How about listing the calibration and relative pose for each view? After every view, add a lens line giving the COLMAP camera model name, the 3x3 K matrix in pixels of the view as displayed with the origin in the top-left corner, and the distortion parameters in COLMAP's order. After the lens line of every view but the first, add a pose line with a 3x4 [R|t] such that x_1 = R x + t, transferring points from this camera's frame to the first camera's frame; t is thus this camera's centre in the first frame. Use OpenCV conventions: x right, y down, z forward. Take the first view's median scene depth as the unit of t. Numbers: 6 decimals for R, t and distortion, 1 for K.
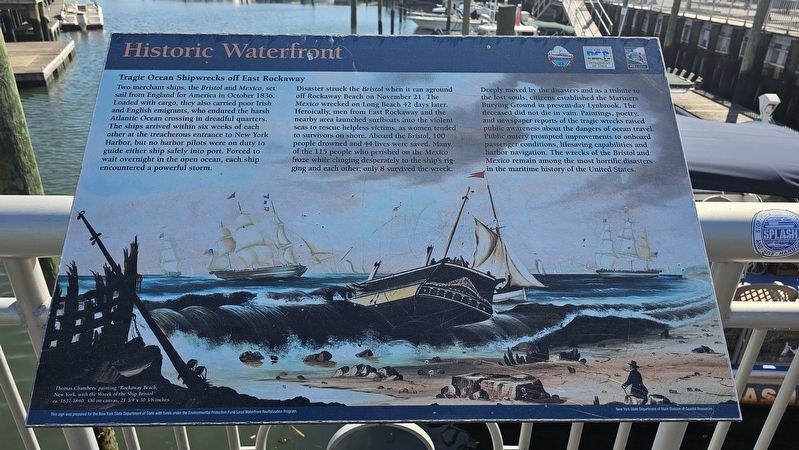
lens RADIAL K [[545.8, 0, 401.8], [0, 545.8, 225.3], [0, 0, 1]] dist [0.037555, -0.007927]
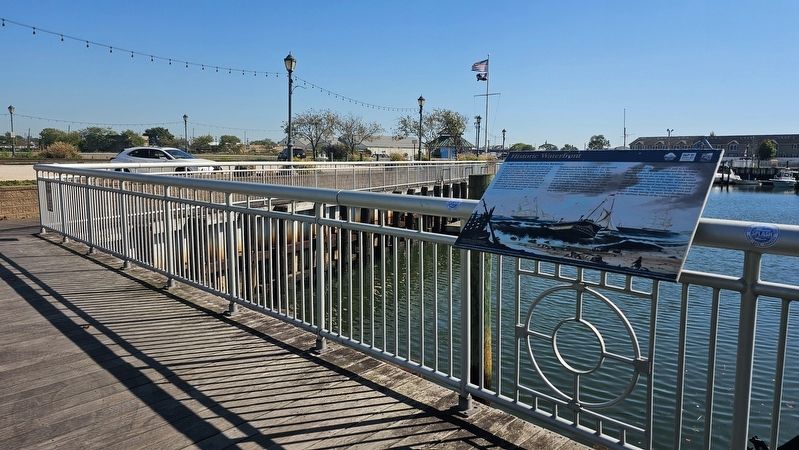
lens RADIAL K [[545.8, 0, 400.8], [0, 545.8, 222.1], [0, 0, 1]] dist [0.037555, -0.007927]
pose [[0.704066, 0.074217, -0.706246, 1.402381], [-0.296725, 0.934290, -0.197628, 0.916915], [0.645171, 0.348704, 0.679823, -1.497129]]
